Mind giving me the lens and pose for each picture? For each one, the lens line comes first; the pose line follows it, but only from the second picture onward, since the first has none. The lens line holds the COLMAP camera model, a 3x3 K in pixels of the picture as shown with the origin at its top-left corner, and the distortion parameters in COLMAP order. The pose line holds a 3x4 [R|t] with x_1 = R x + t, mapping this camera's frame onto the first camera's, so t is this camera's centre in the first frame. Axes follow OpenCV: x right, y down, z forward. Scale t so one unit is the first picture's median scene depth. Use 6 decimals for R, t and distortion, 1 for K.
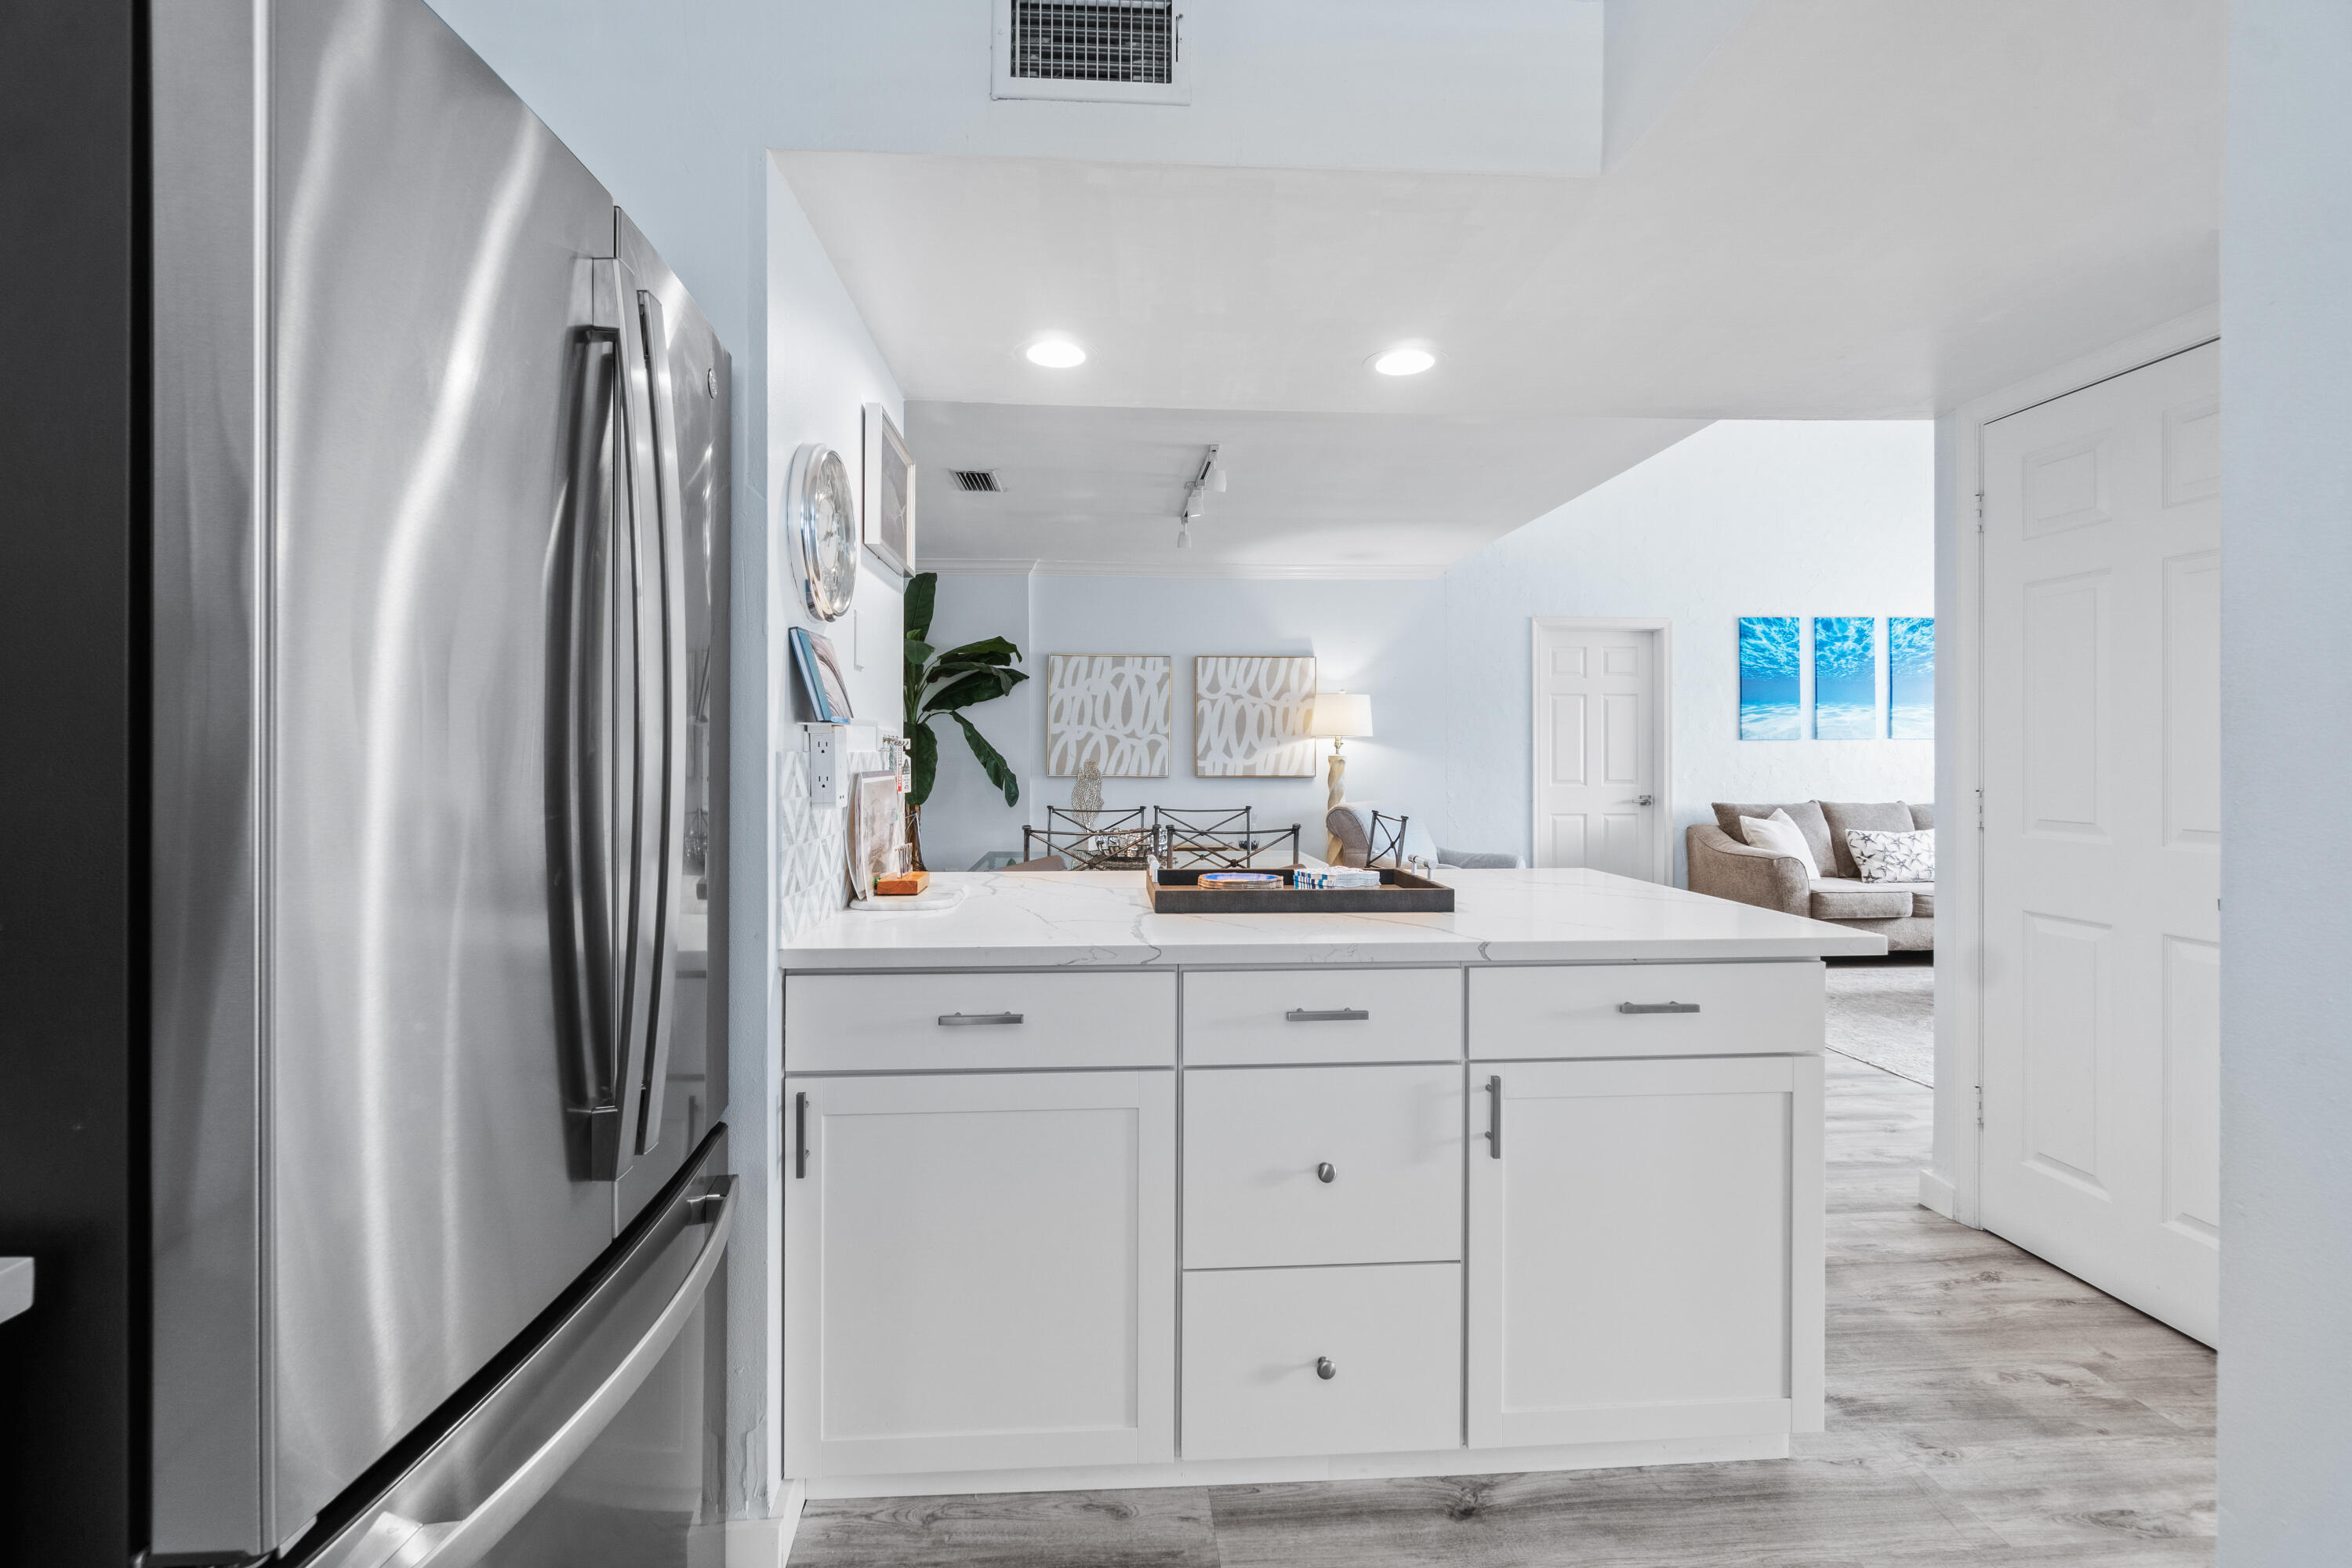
lens RADIAL K [[1032.7, 0, 1166.7], [0, 1032.7, 757.2], [0, 0, 1]] dist [-0.004540, -0.000176]
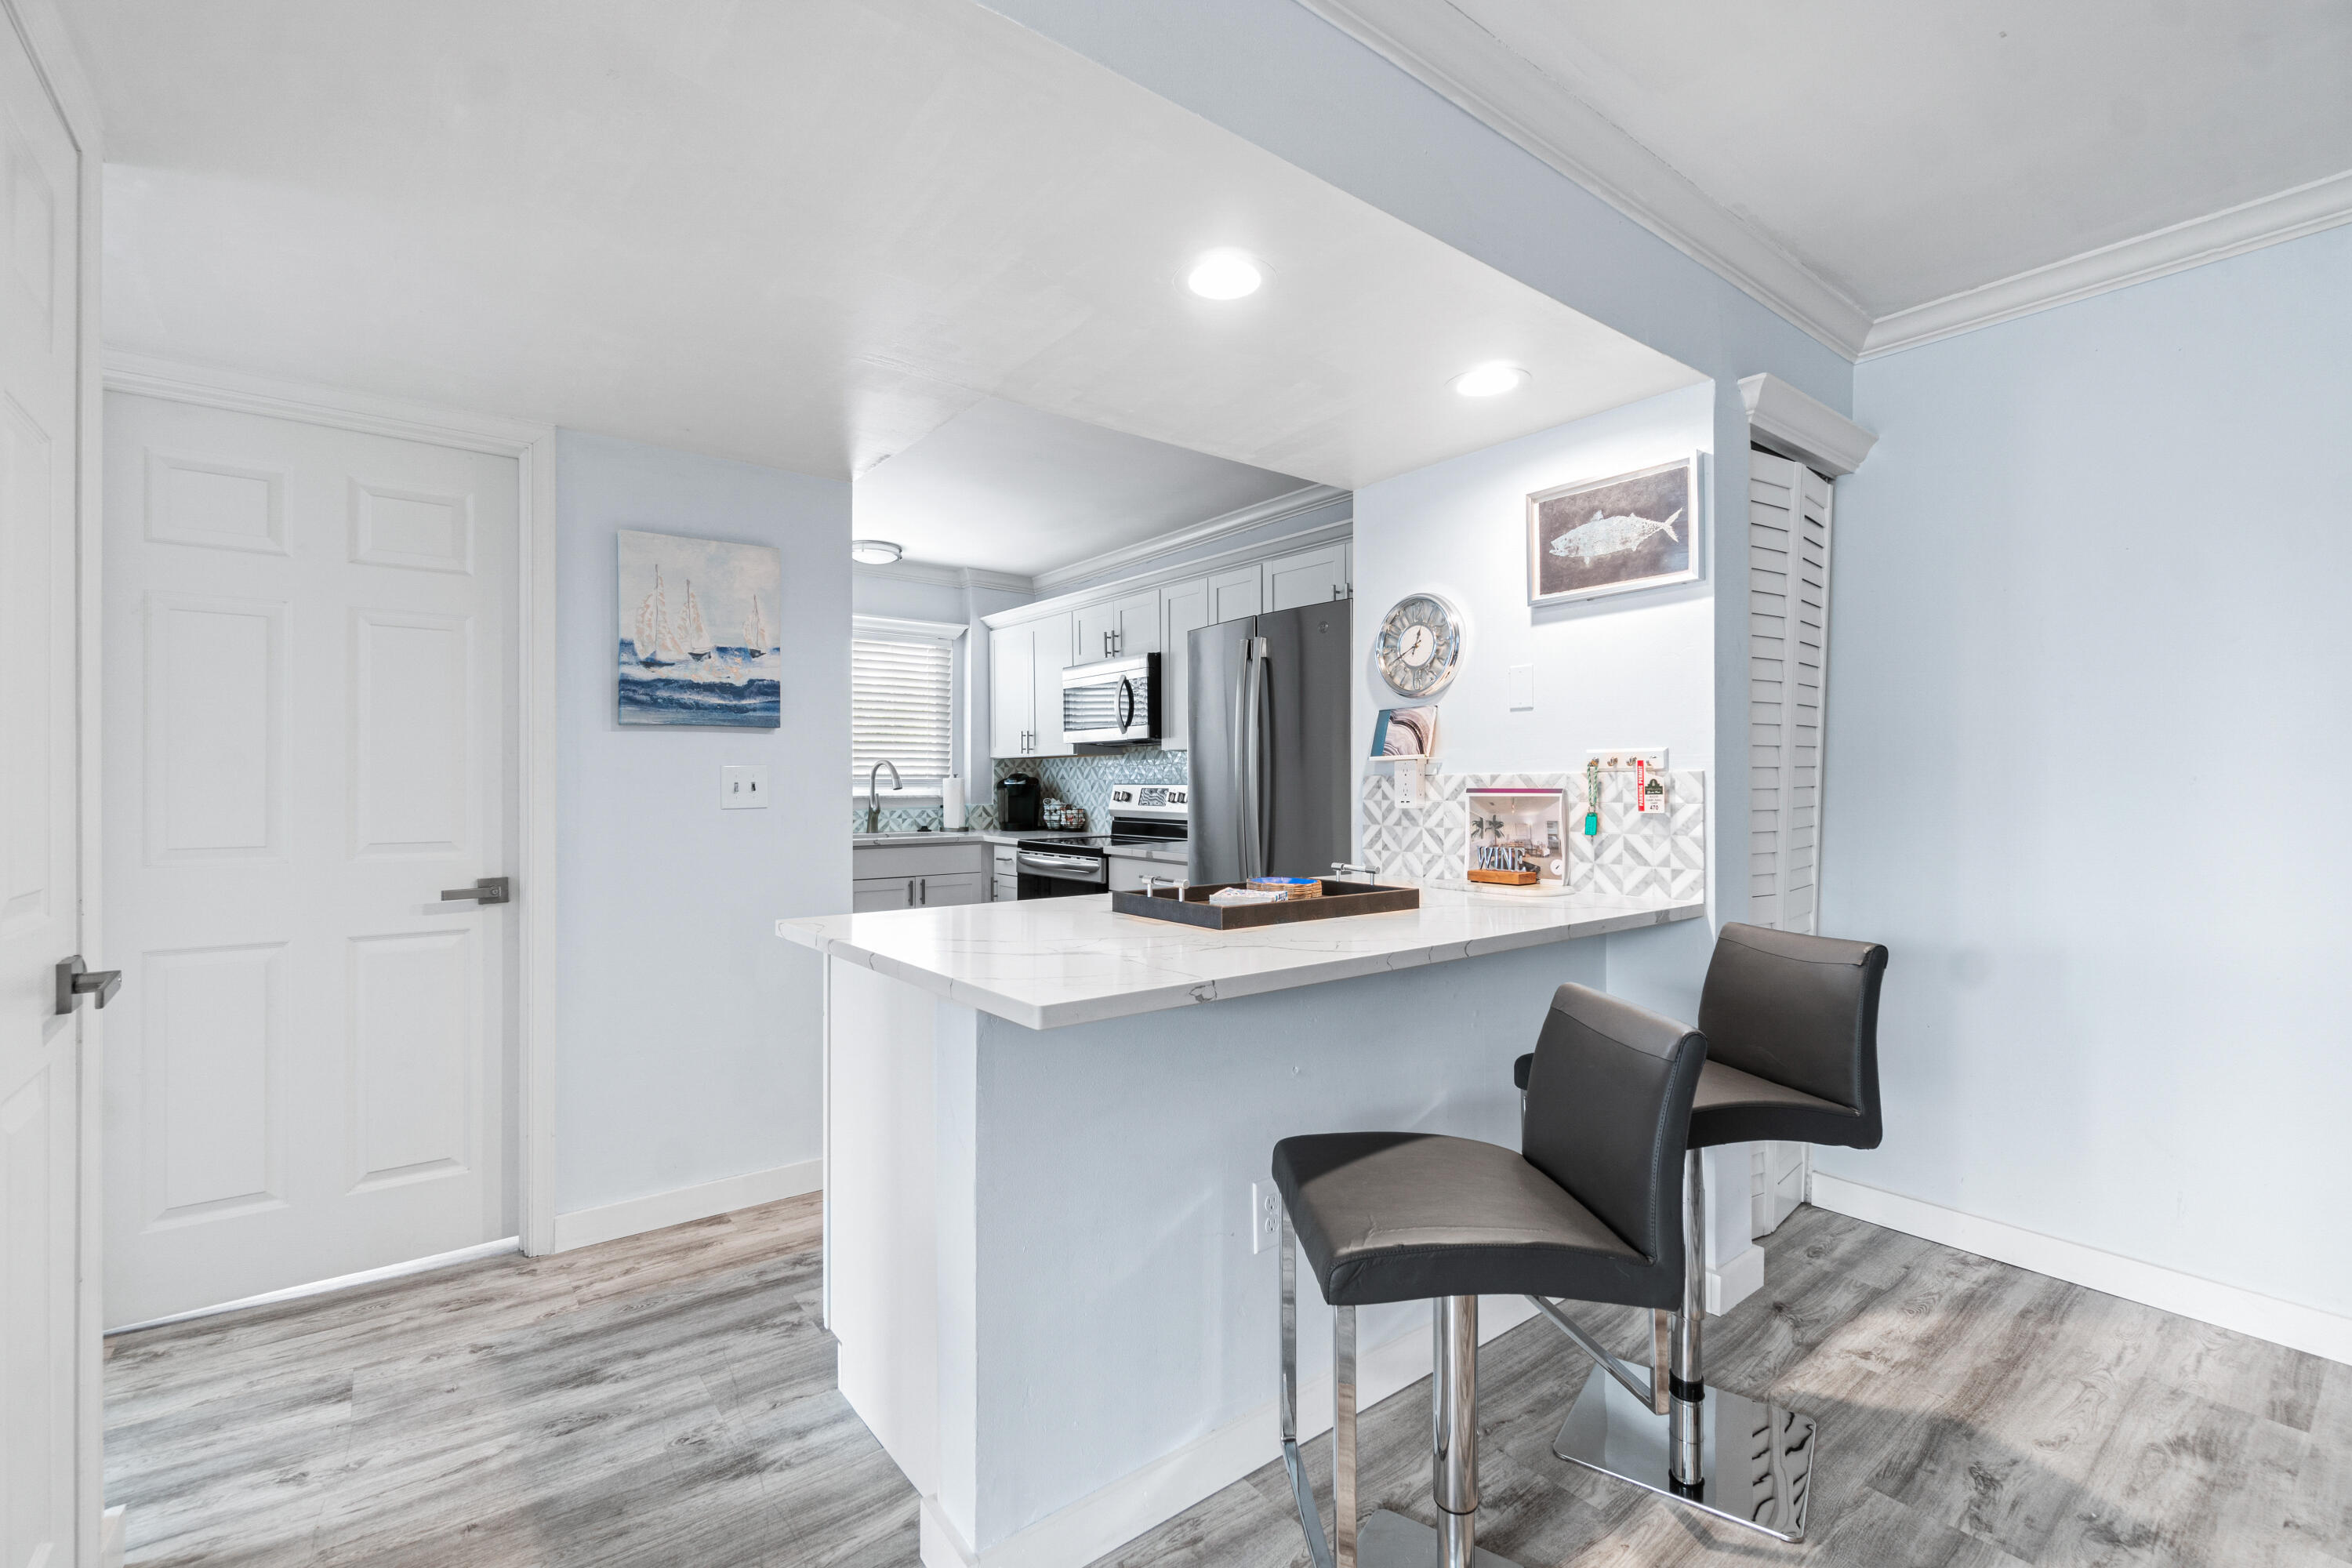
lens RADIAL K [[1000.4, 0, 1176.0], [0, 1000.4, 784.0], [0, 0, 1]] dist [-0.024077, -0.000152]
pose [[-0.829053, -0.002155, -0.559166, 0.248119], [0.000549, 0.999989, -0.004668, 0.001818], [0.559170, -0.004177, -0.829043, 0.582206]]
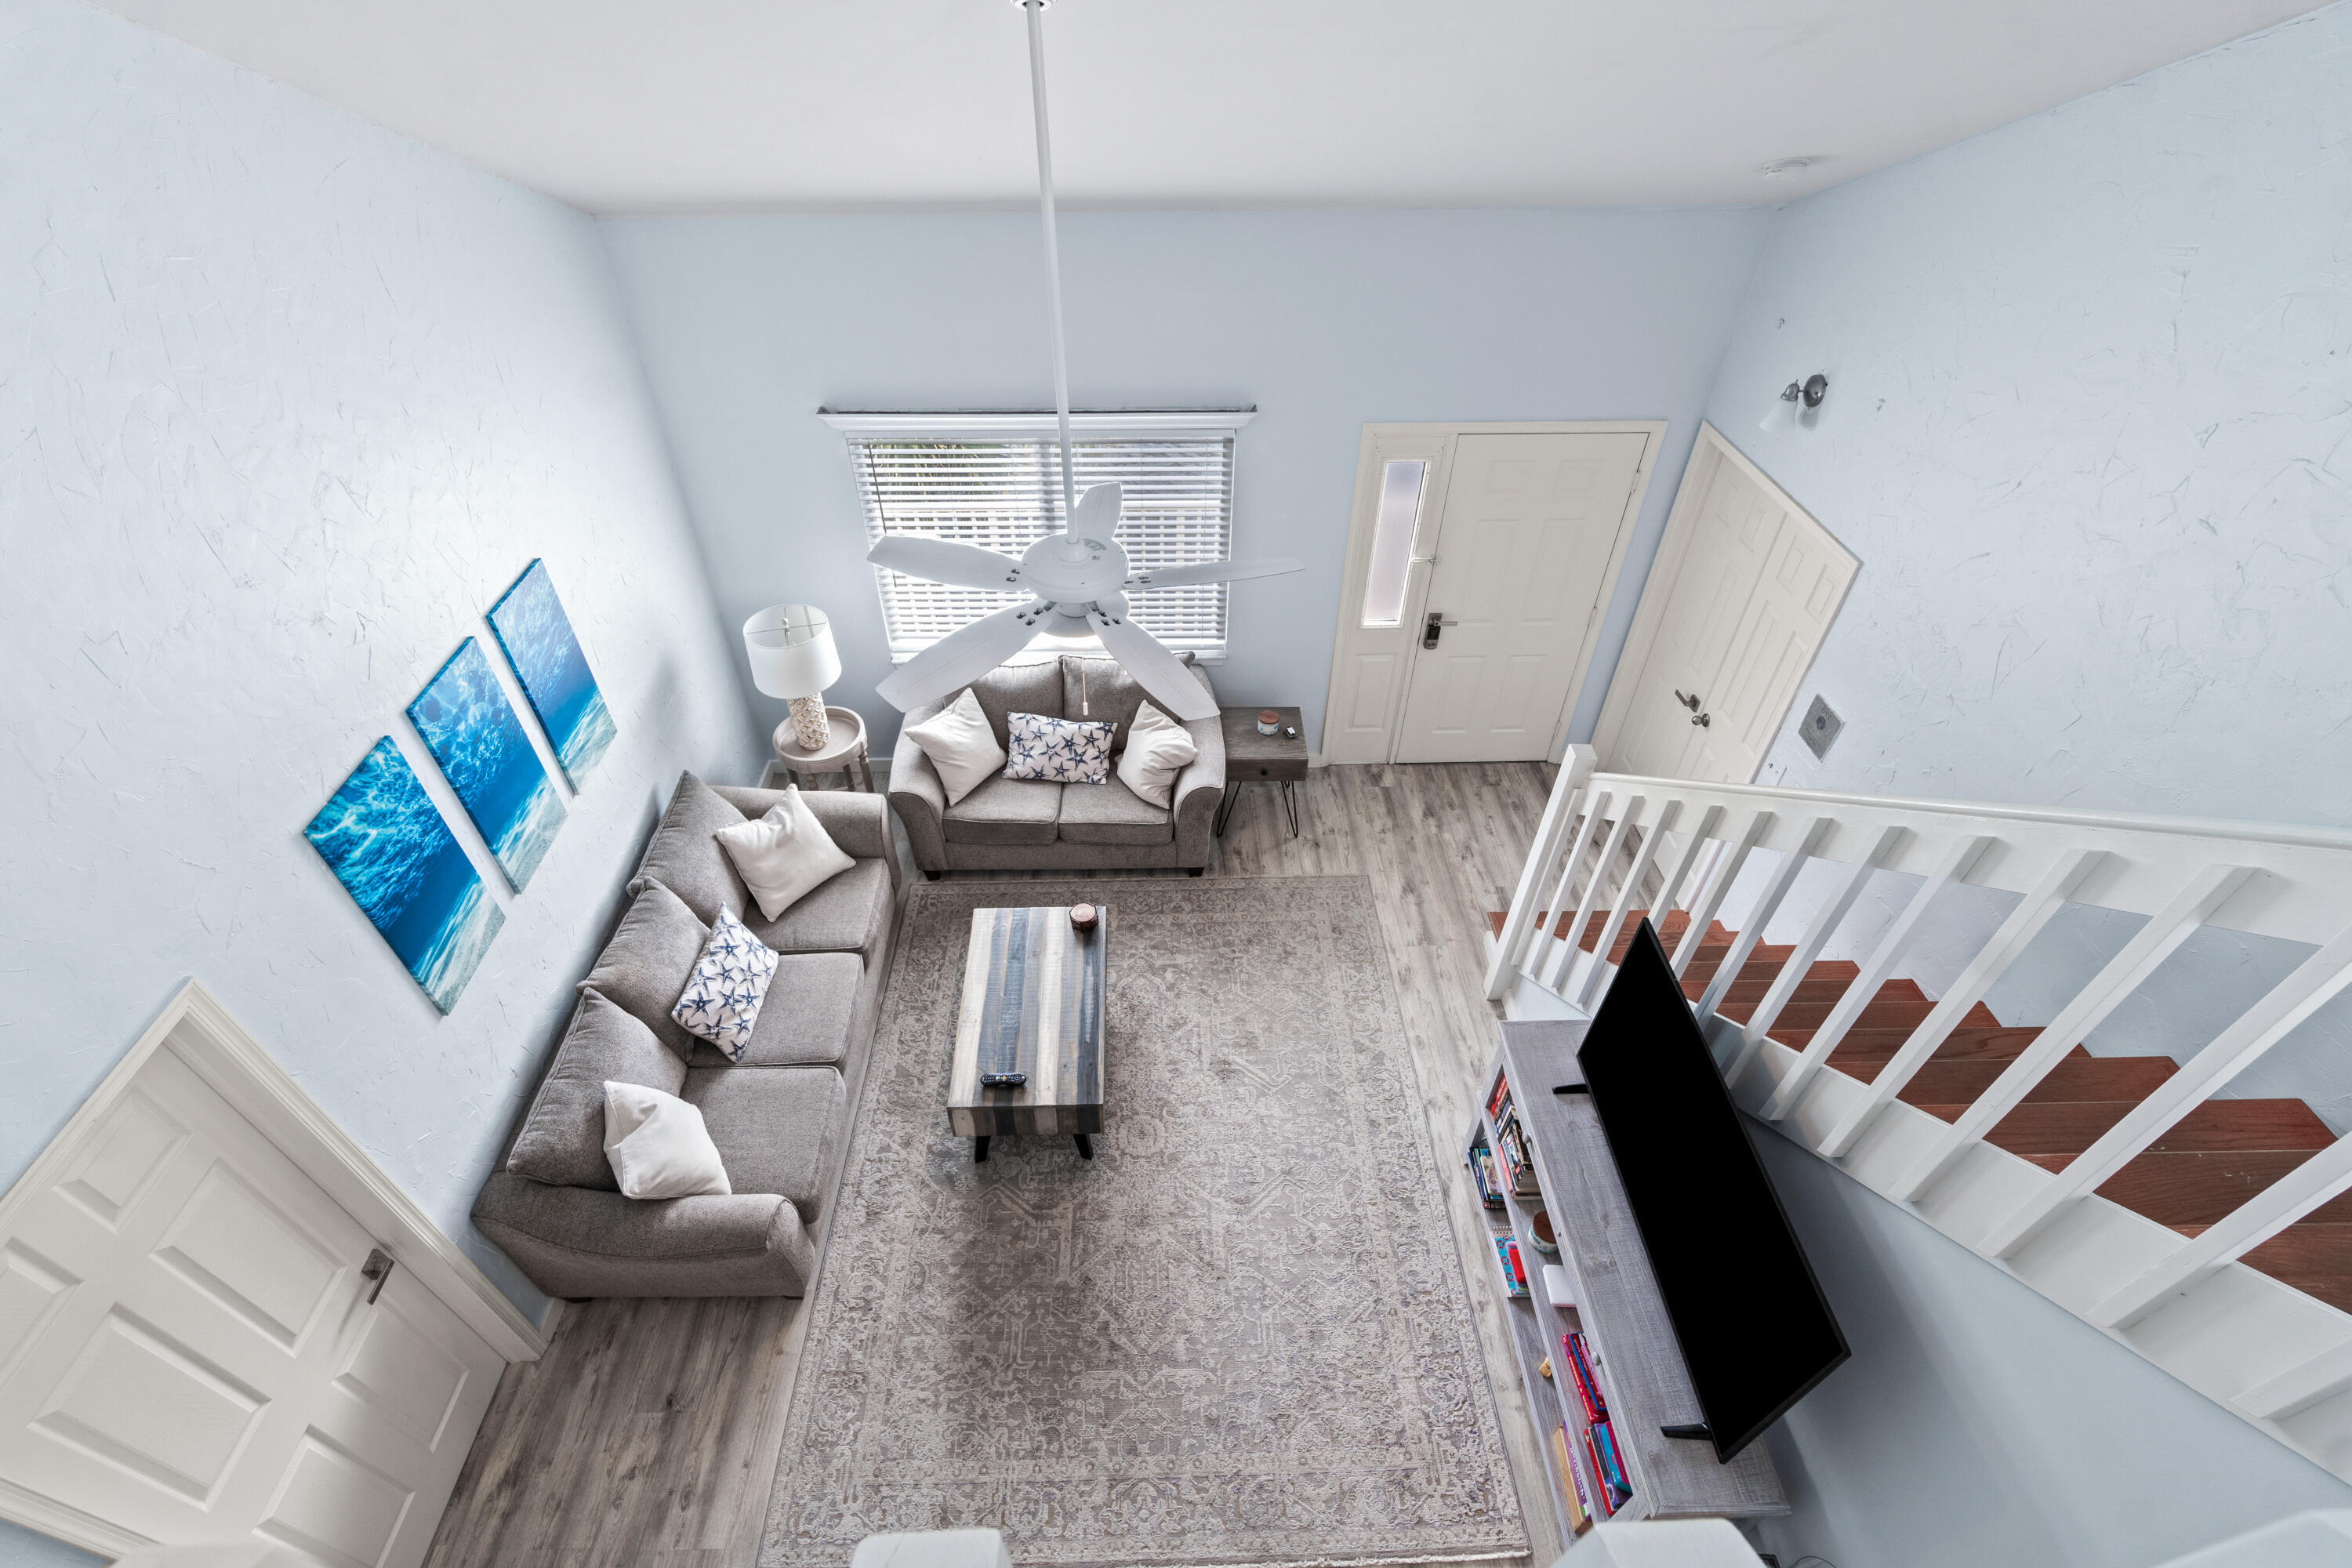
lens RADIAL K [[1035.4, 0, 1163.1], [0, 1035.4, 797.9], [0, 0, 1]] dist [-0.001323, -0.000668]
pose [[0.045058, -0.662596, 0.747620, 0.296246], [-0.005741, 0.748196, 0.663453, -0.435197], [-0.998968, -0.034186, 0.029909, 0.693325]]
